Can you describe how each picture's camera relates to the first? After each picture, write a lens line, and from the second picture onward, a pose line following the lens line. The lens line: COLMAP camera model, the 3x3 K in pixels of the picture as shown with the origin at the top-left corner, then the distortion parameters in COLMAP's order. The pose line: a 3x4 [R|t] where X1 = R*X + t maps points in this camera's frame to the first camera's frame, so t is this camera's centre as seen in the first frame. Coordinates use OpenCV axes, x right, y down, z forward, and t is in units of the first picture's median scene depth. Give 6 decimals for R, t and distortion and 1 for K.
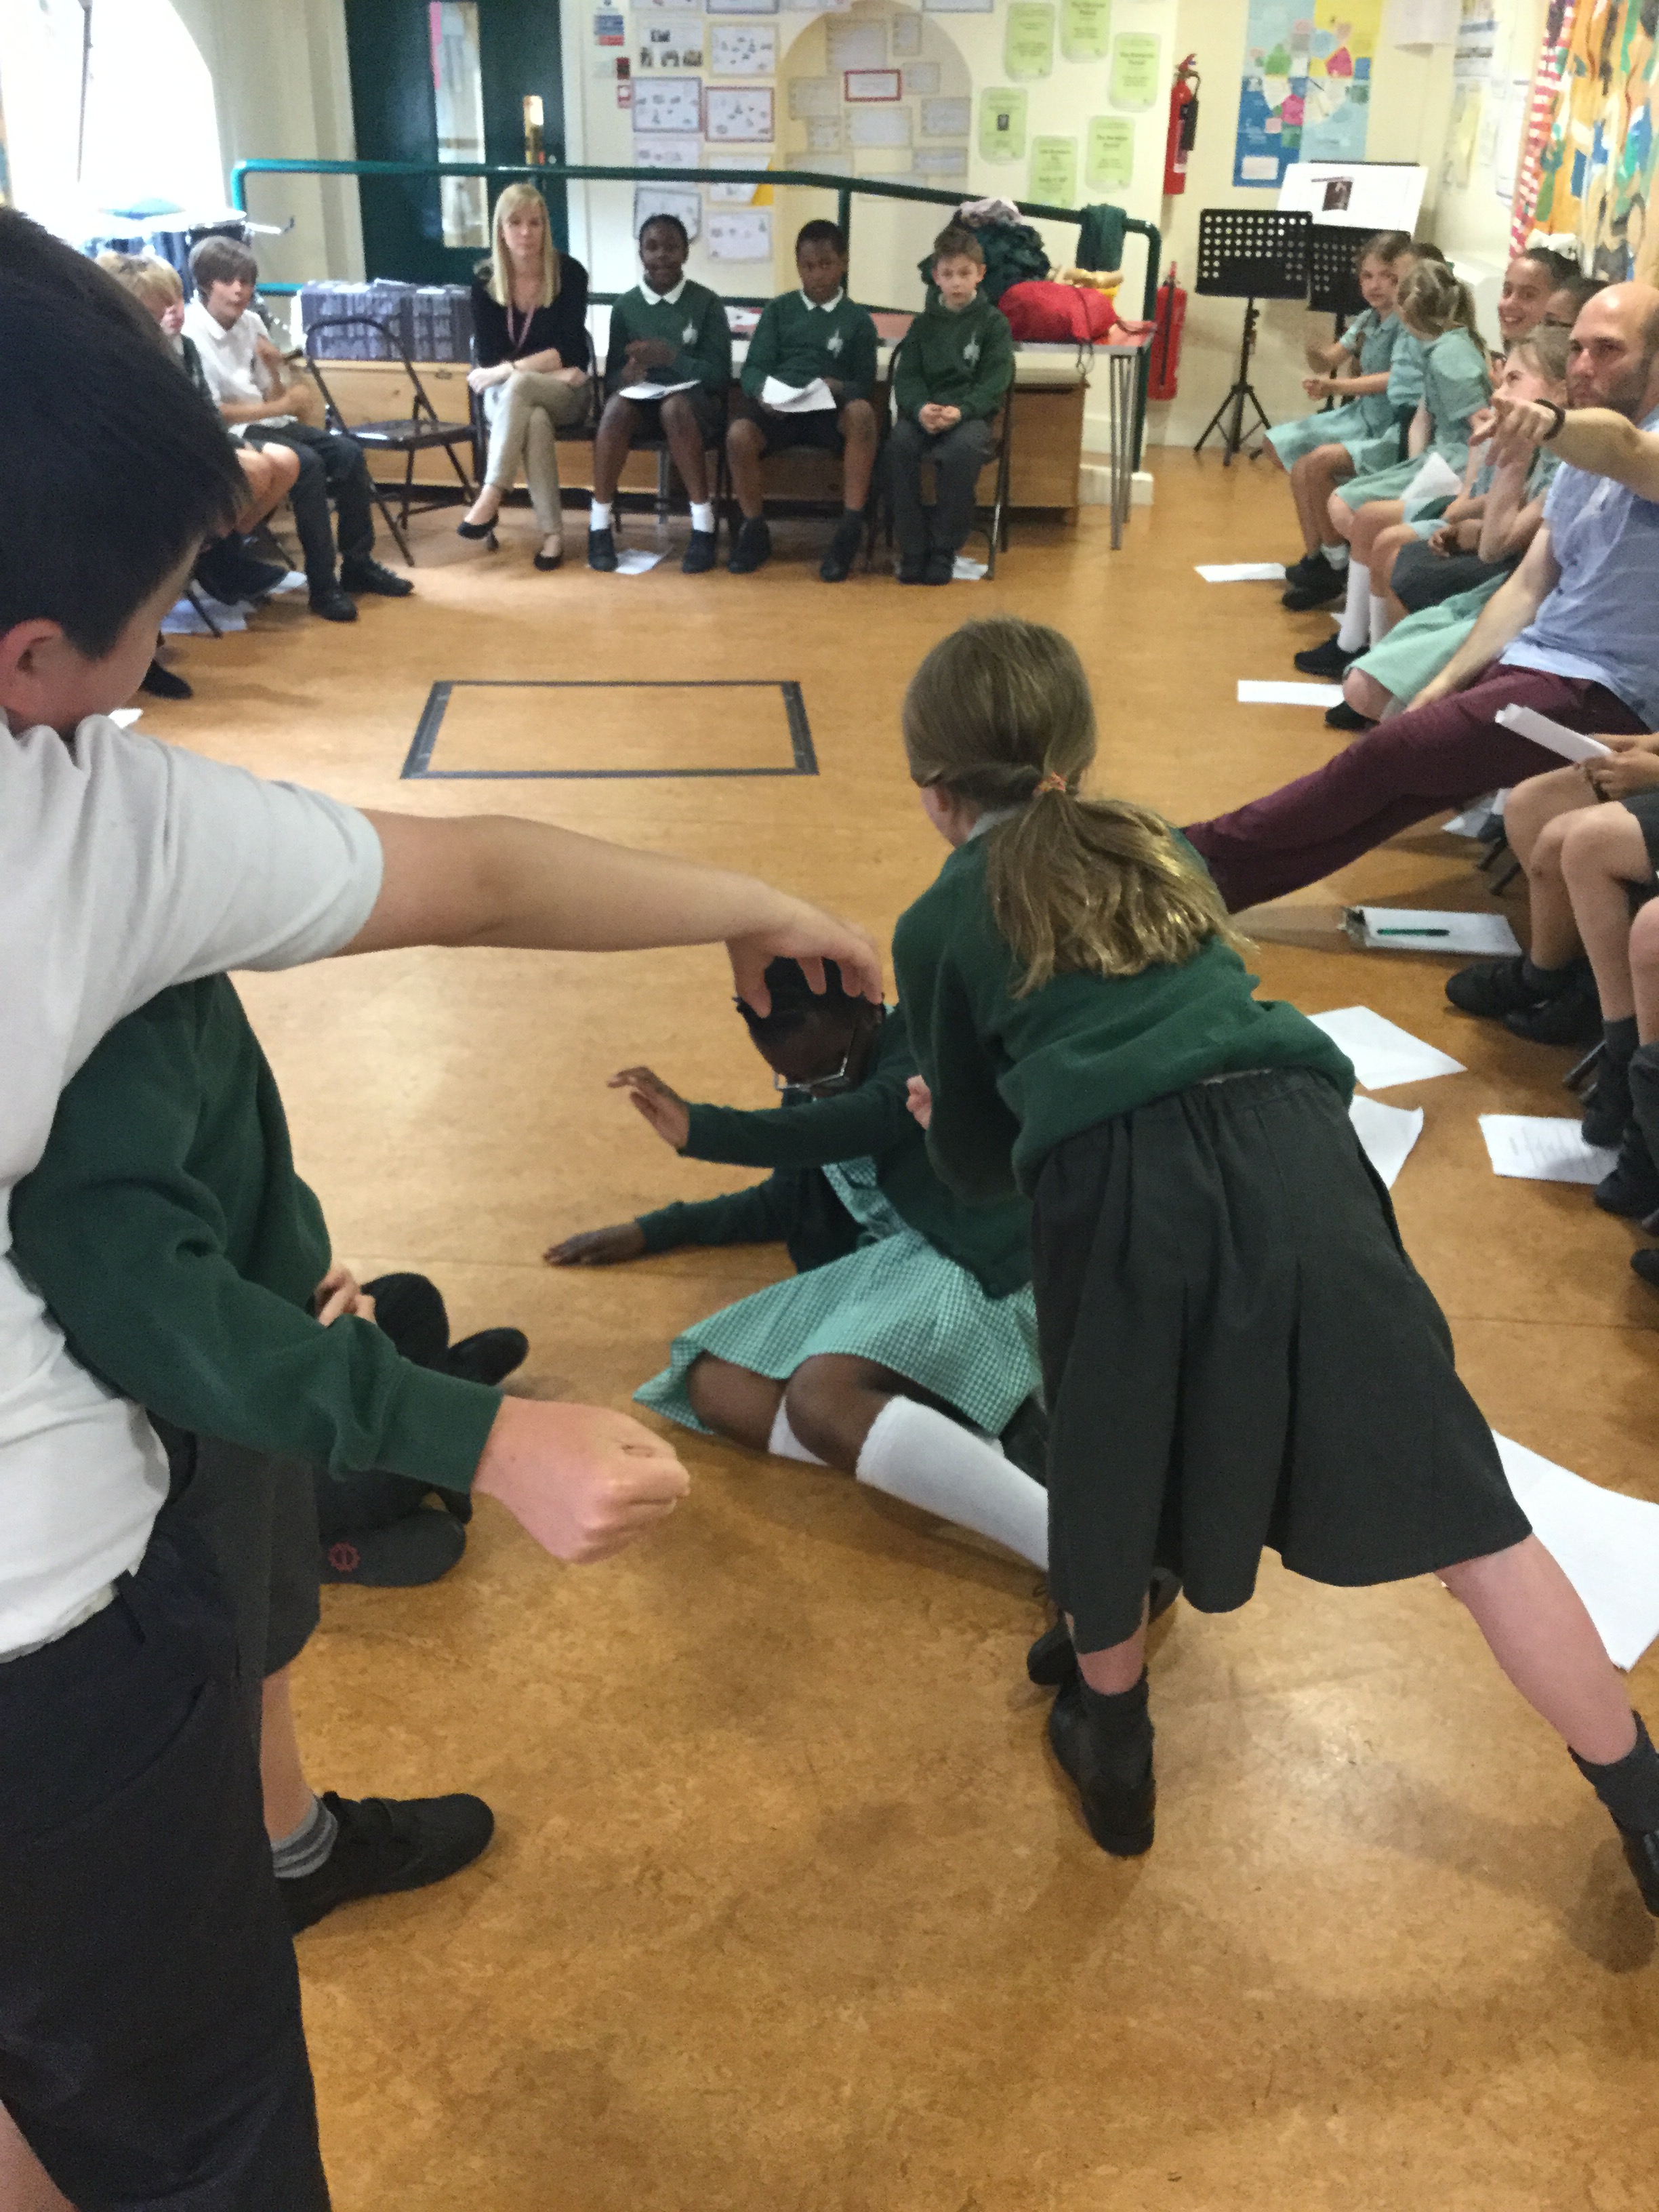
lens RADIAL K [[2057.8, 0, 829.5], [0, 2057.8, 1106.0], [0, 0, 1]] dist [0.048698, -0.091831]
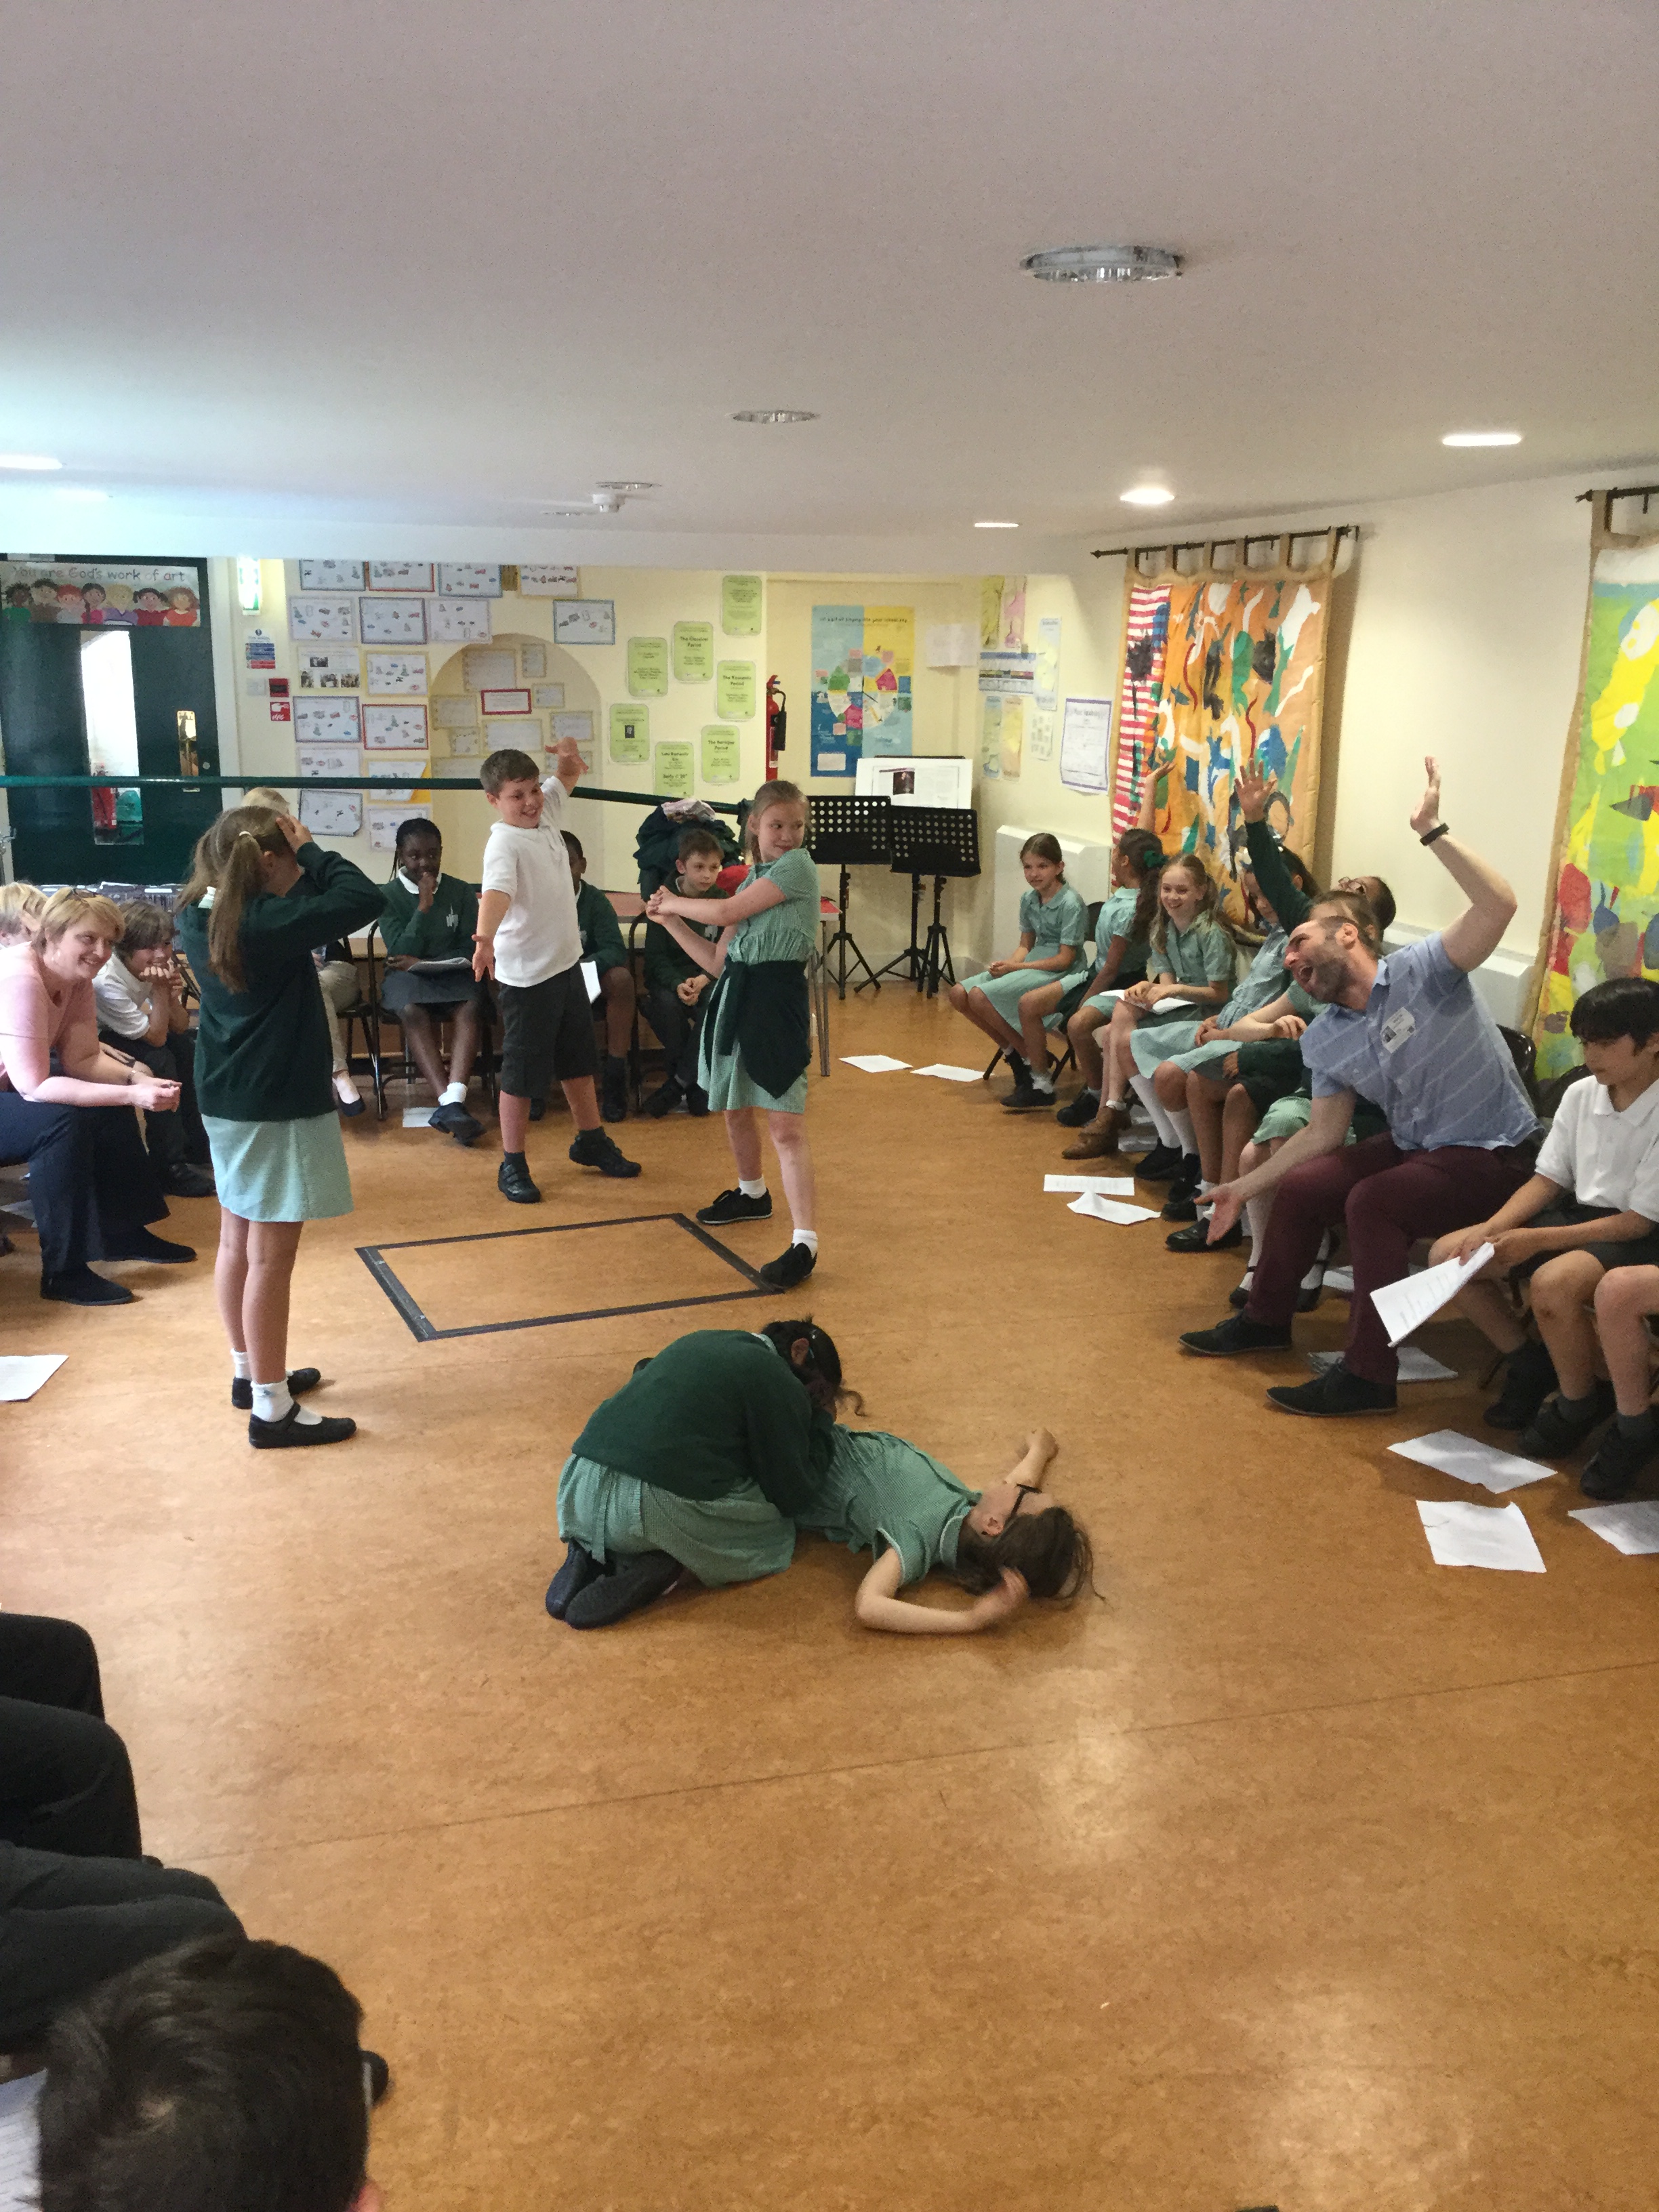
lens RADIAL K [[2006.7, 0, 864.3], [0, 2006.7, 1112.2], [0, 0, 1]] dist [0.183460, -0.348351]
pose [[0.939392, -0.081450, 0.333031, -0.190294], [0.157107, 0.965647, -0.206987, -0.011091], [-0.304731, 0.246764, 0.919917, -0.036098]]
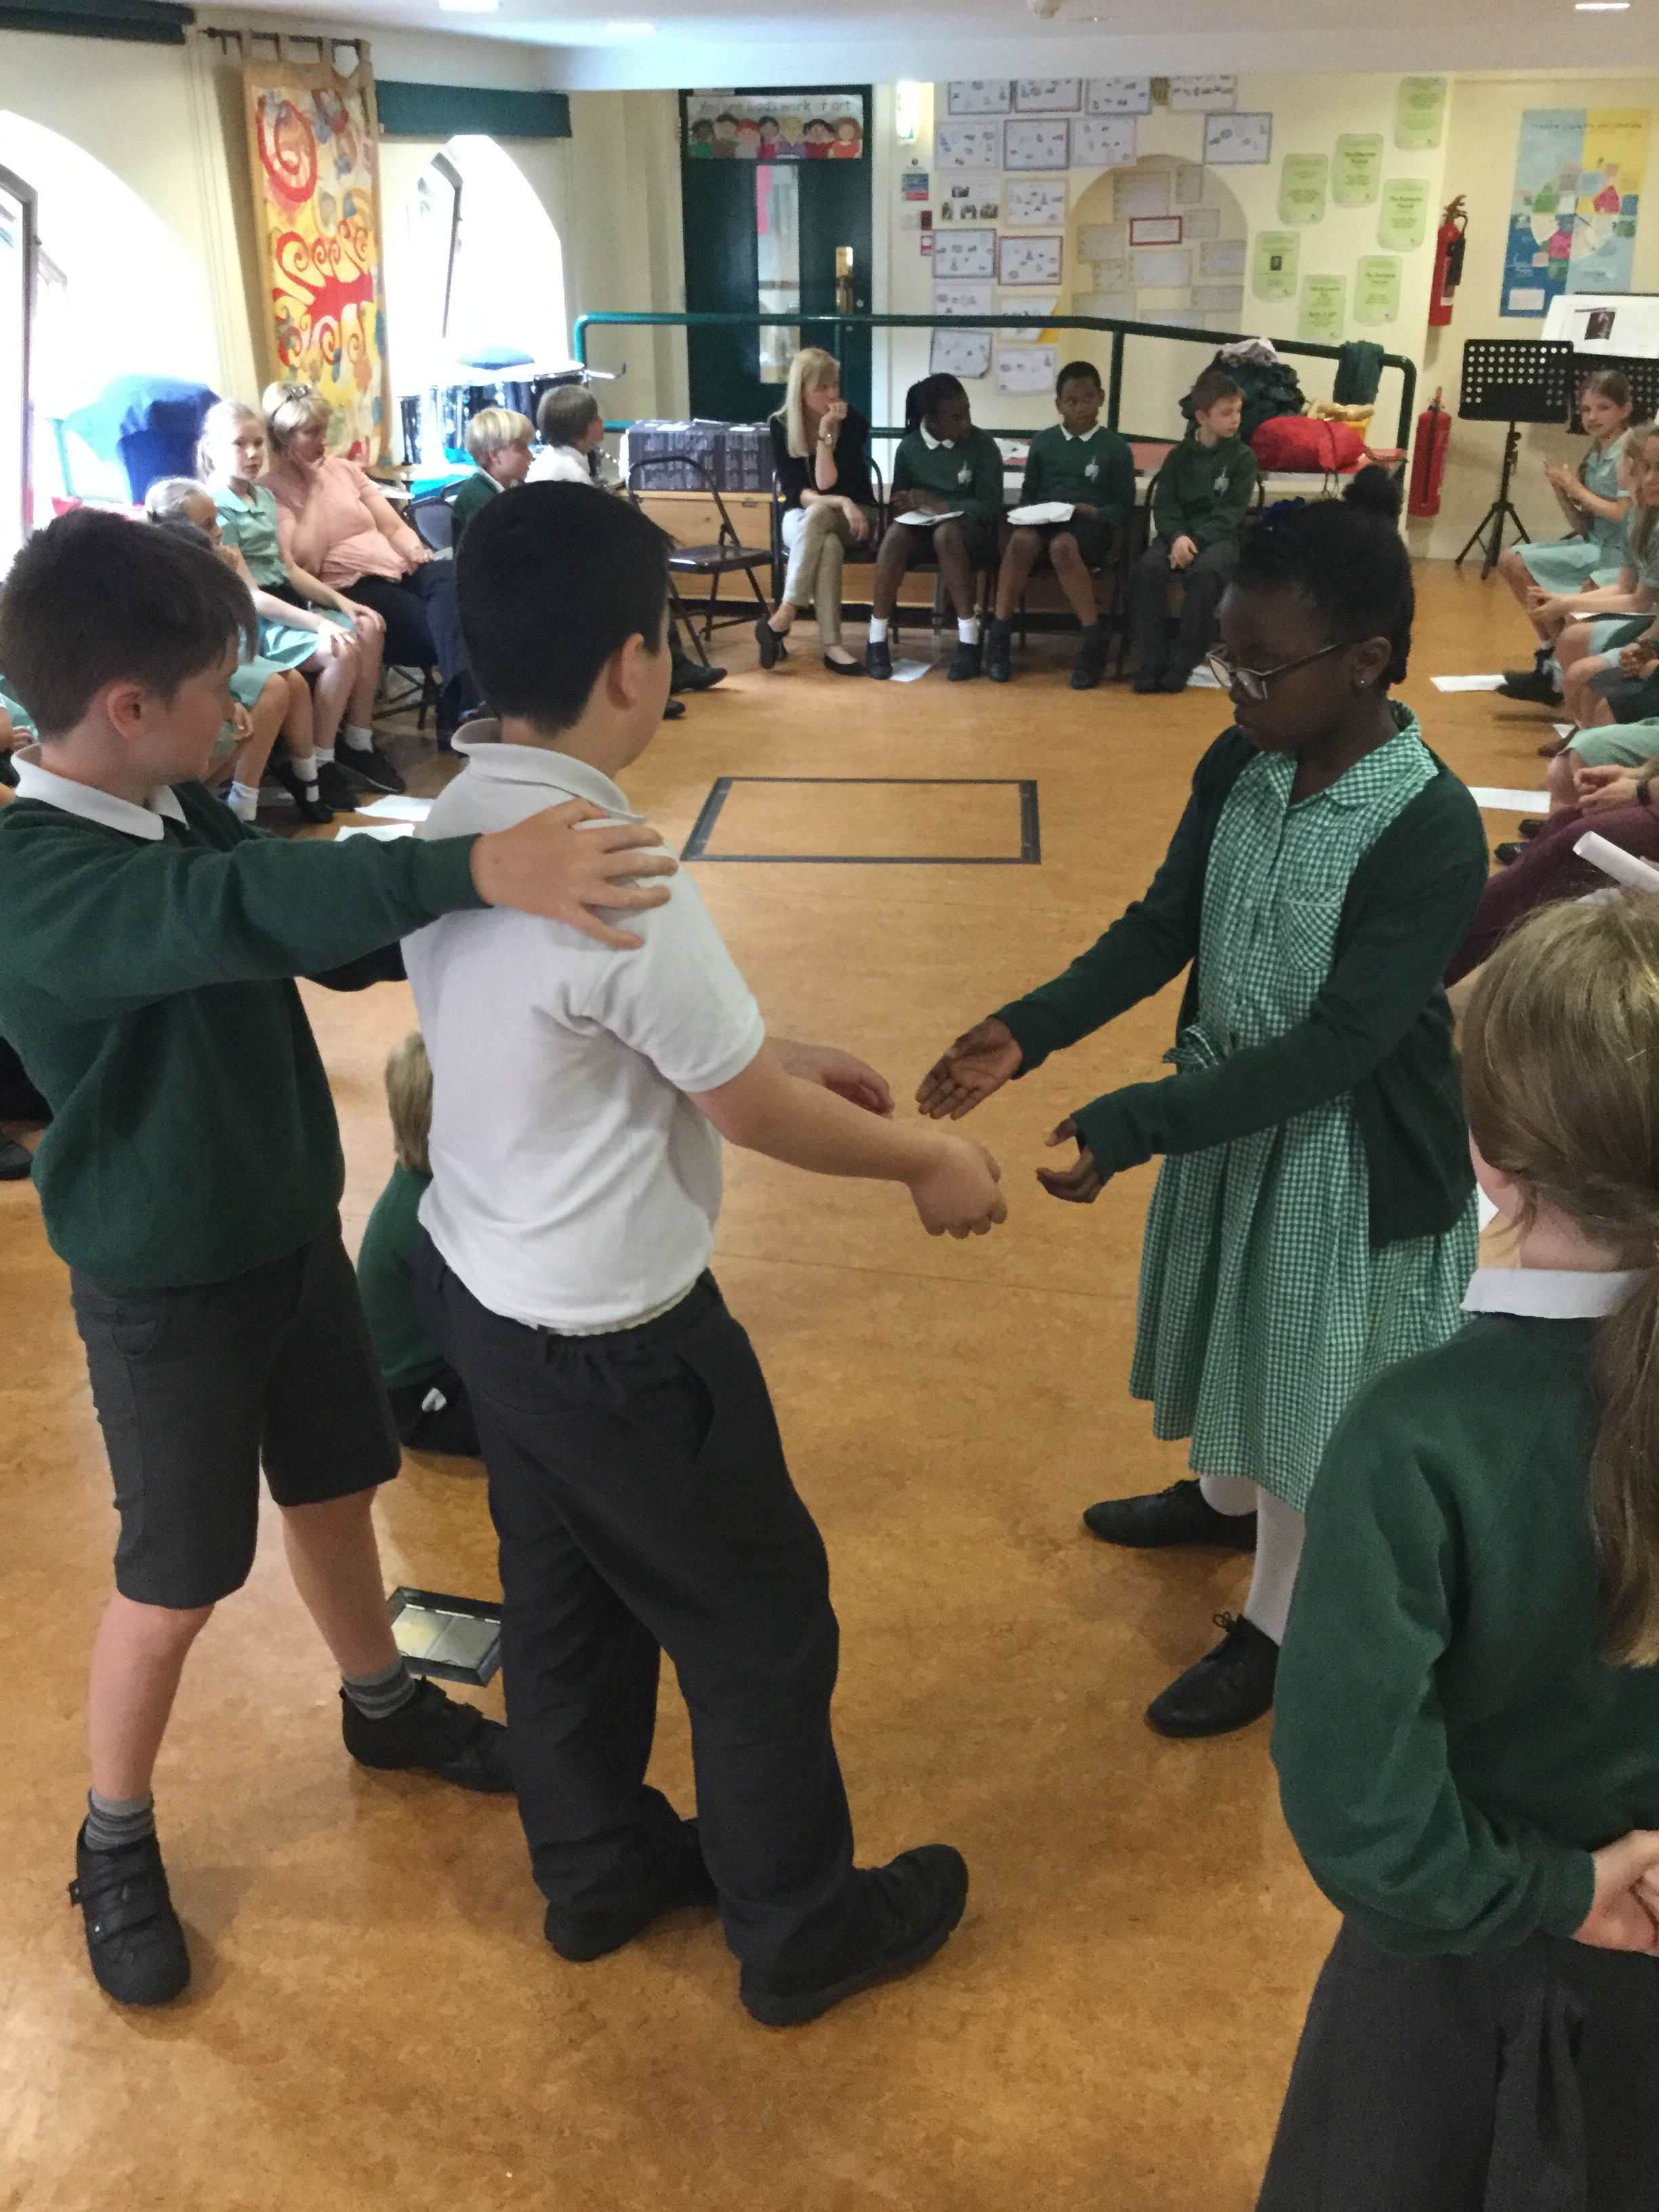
lens RADIAL K [[2051.4, 0, 831.1], [0, 2051.4, 1119.1], [0, 0, 1]] dist [0.042797, -0.081463]
pose [[0.988550, 0.041157, -0.145172, 0.029437], [-0.045958, 0.998497, -0.029870, 0.010370], [0.143725, 0.036200, 0.988955, -0.074200]]
